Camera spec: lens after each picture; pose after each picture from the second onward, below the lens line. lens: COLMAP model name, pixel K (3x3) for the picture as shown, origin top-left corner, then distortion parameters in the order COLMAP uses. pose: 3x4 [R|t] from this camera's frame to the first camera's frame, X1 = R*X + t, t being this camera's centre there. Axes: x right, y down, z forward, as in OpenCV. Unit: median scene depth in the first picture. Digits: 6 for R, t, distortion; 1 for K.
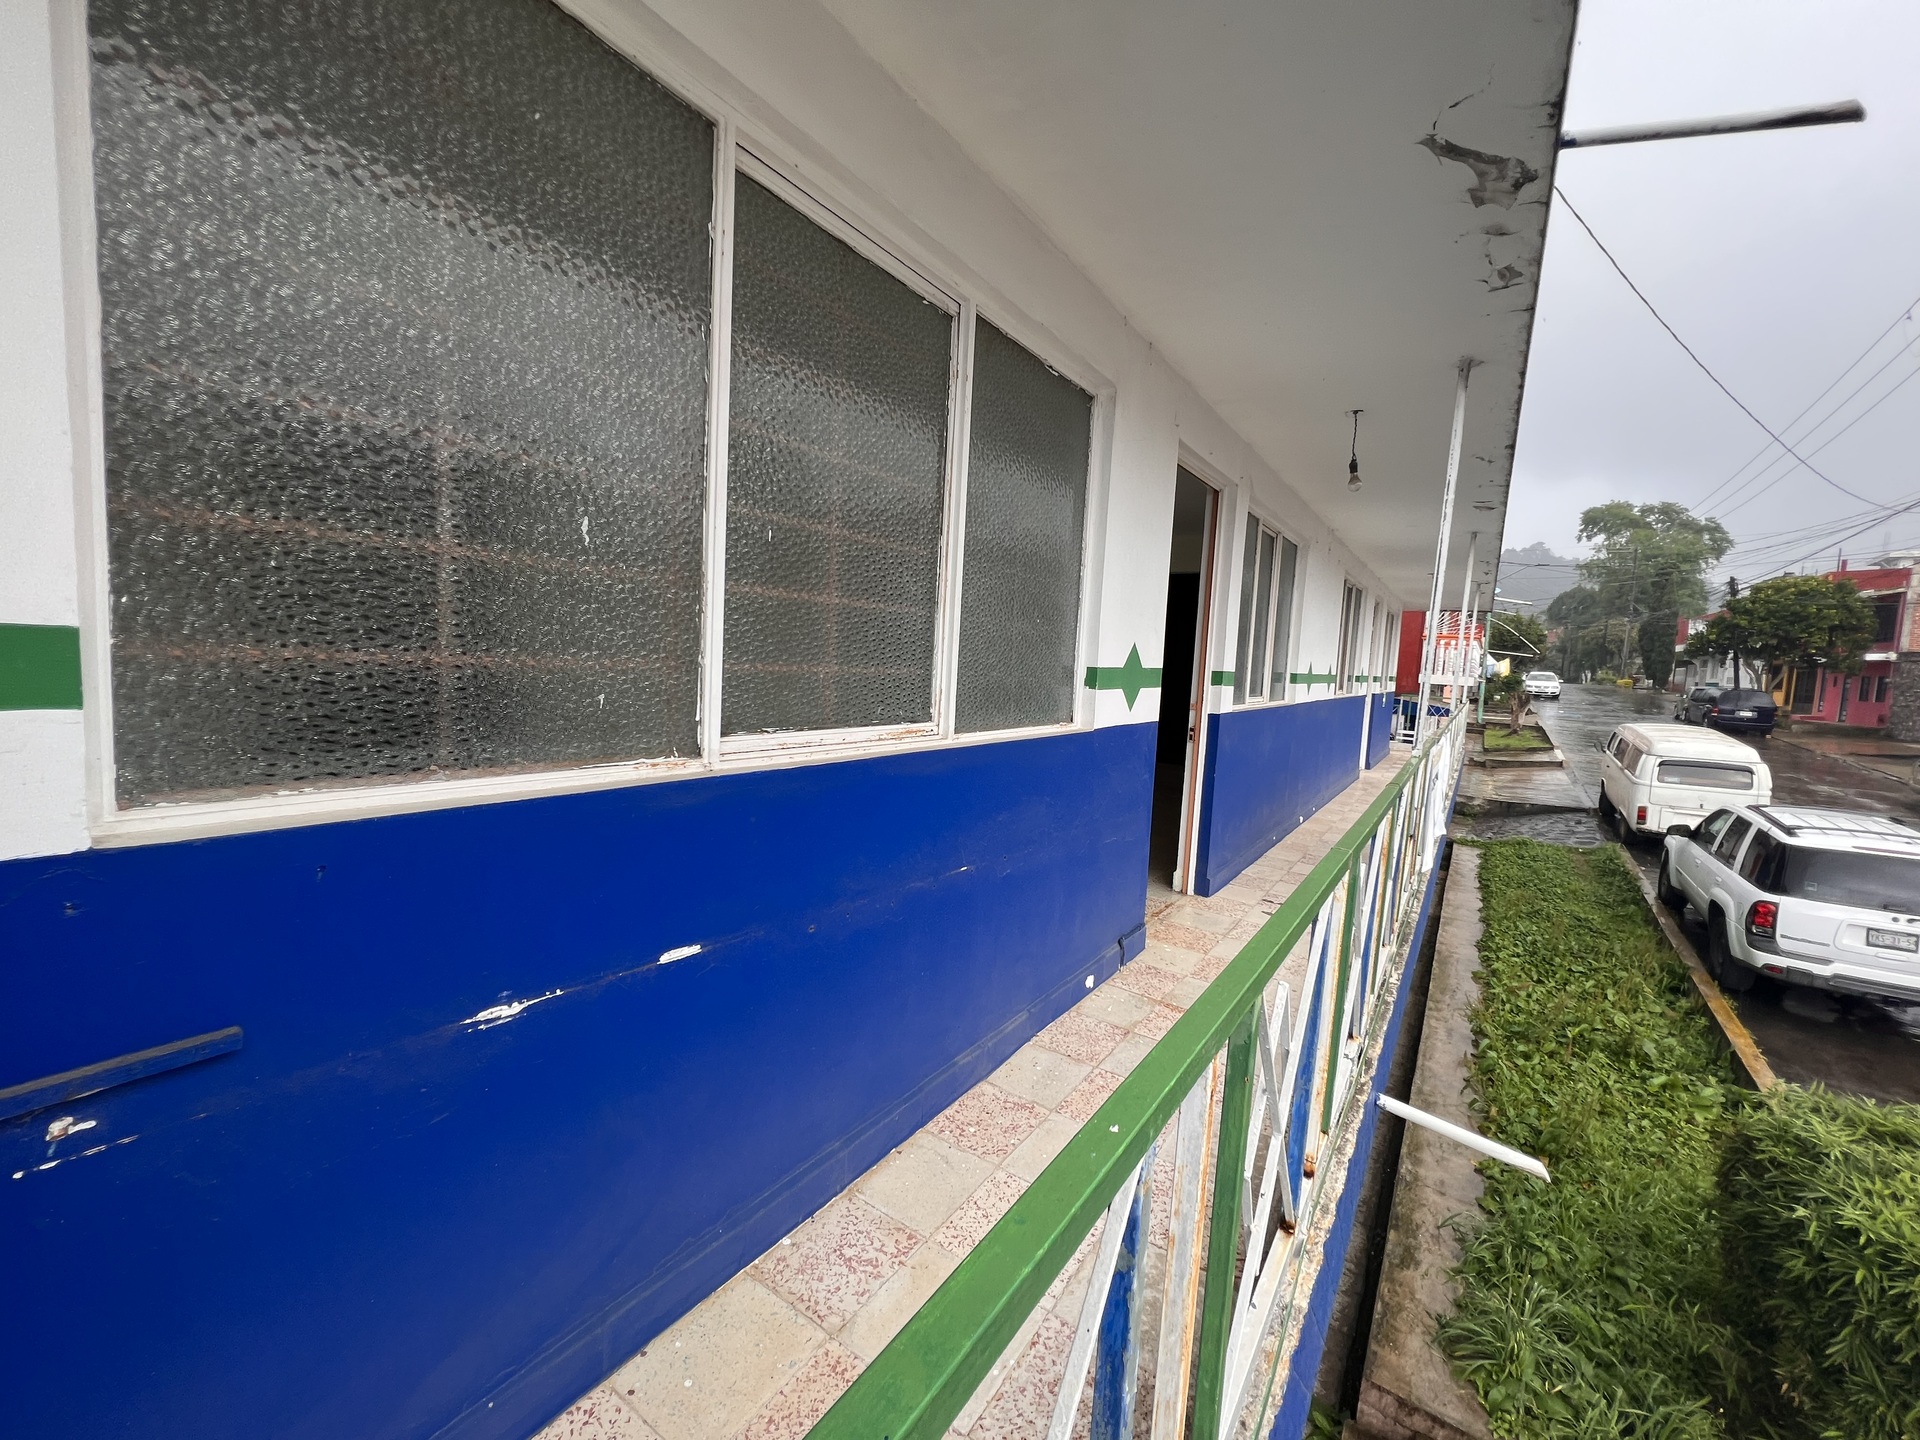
lens RADIAL K [[768.4, 0, 953.1], [0, 768.4, 722.9], [0, 0, 1]] dist [-0.003098, 0.000591]
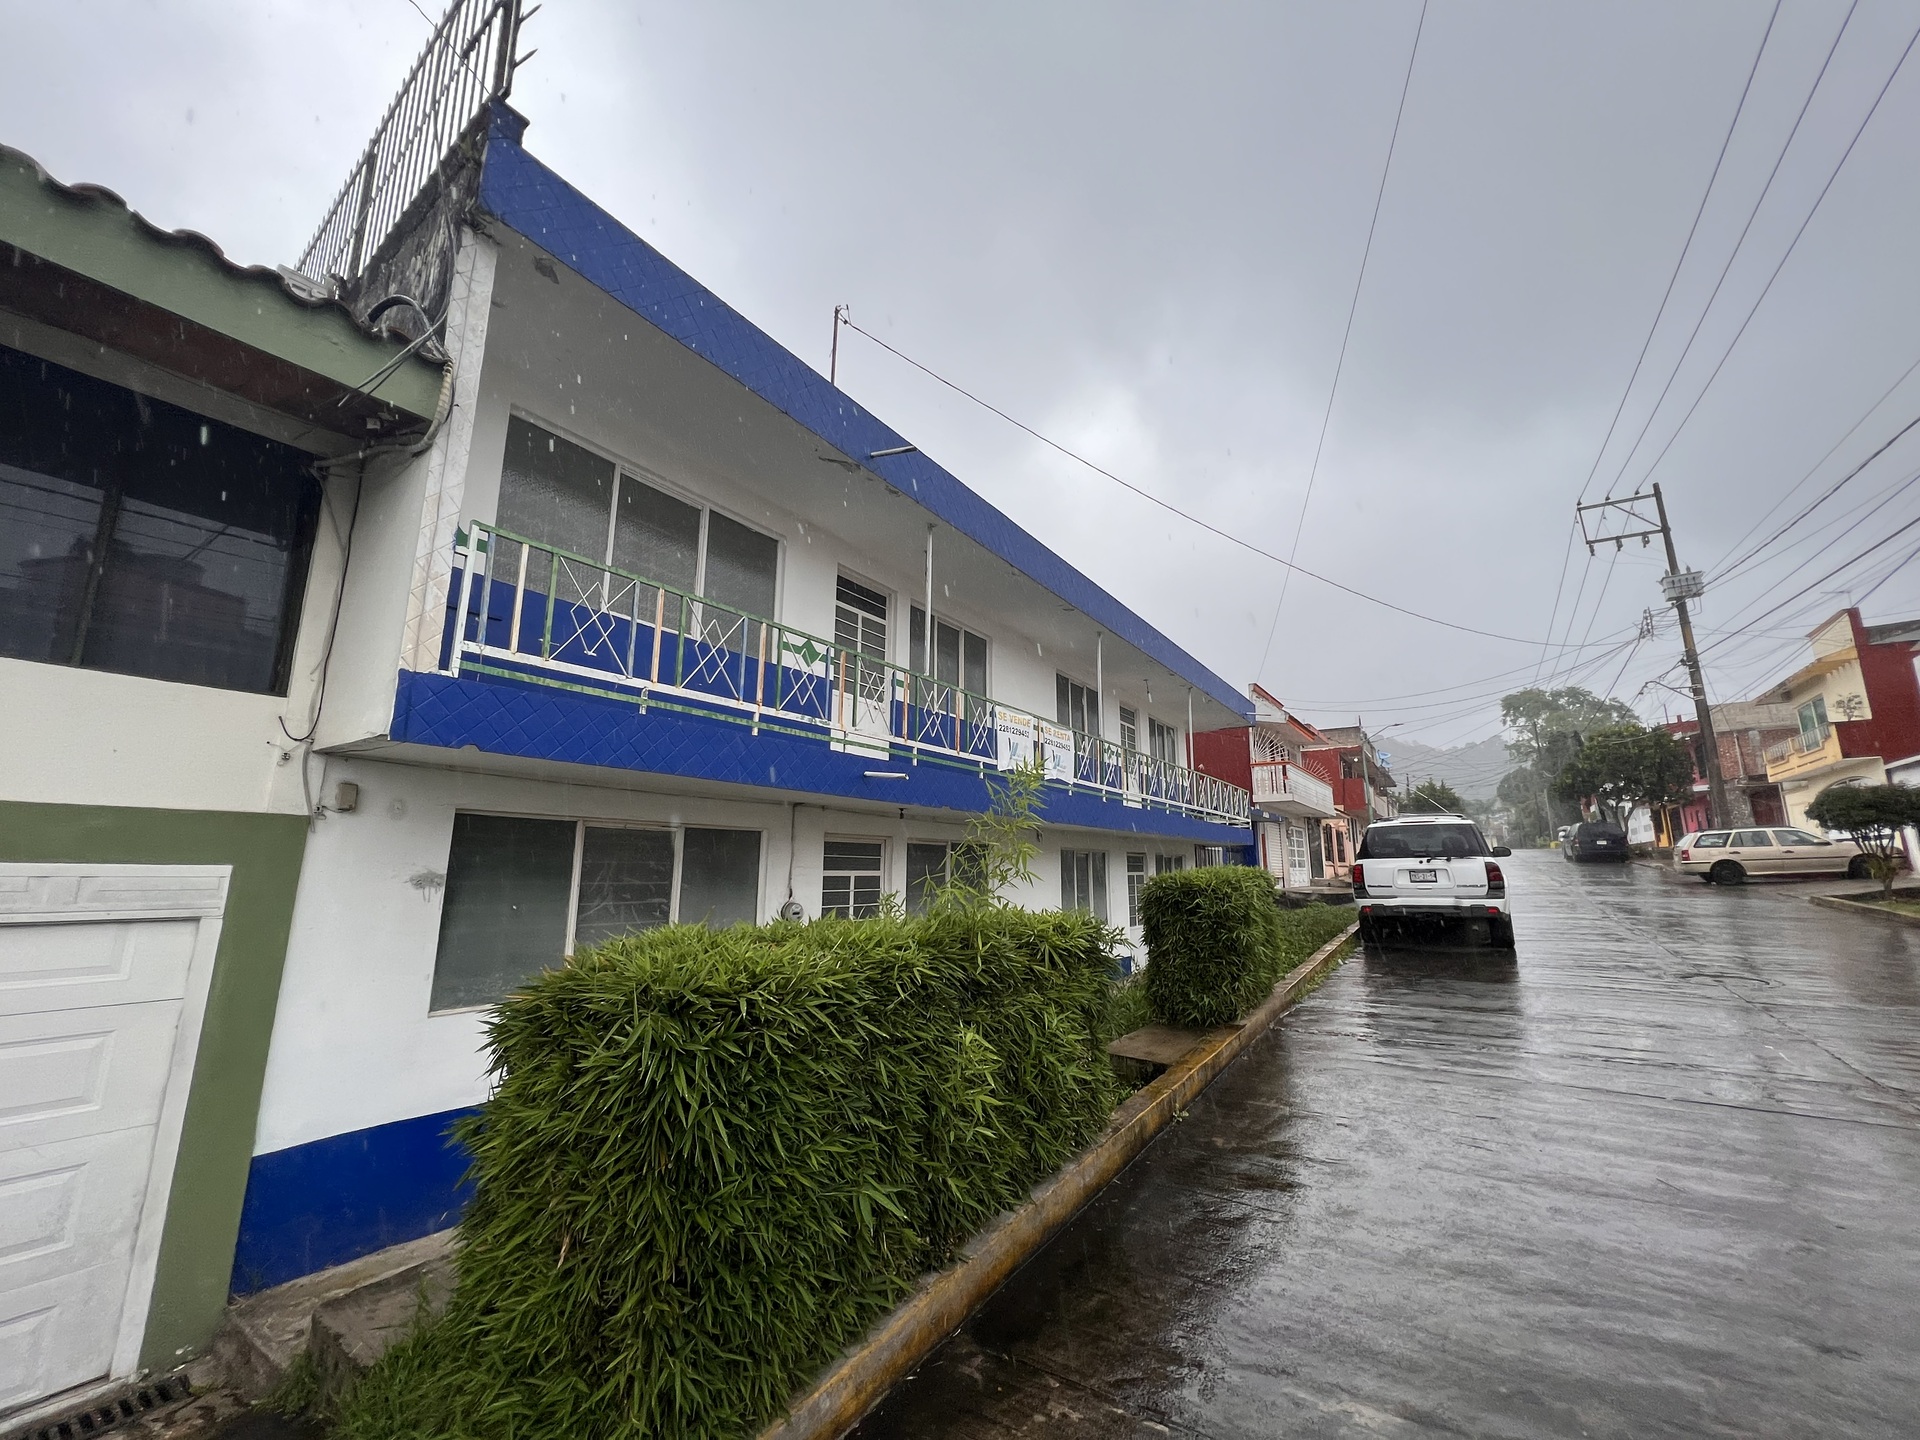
lens RADIAL K [[766.4, 0, 964.1], [0, 766.4, 727.4], [0, 0, 1]] dist [0.001166, 0.000174]
pose [[0.998808, -0.042783, 0.023488, 0.280580], [0.047569, 0.961023, -0.272344, 0.359015], [-0.010921, 0.273137, 0.961913, -0.521177]]
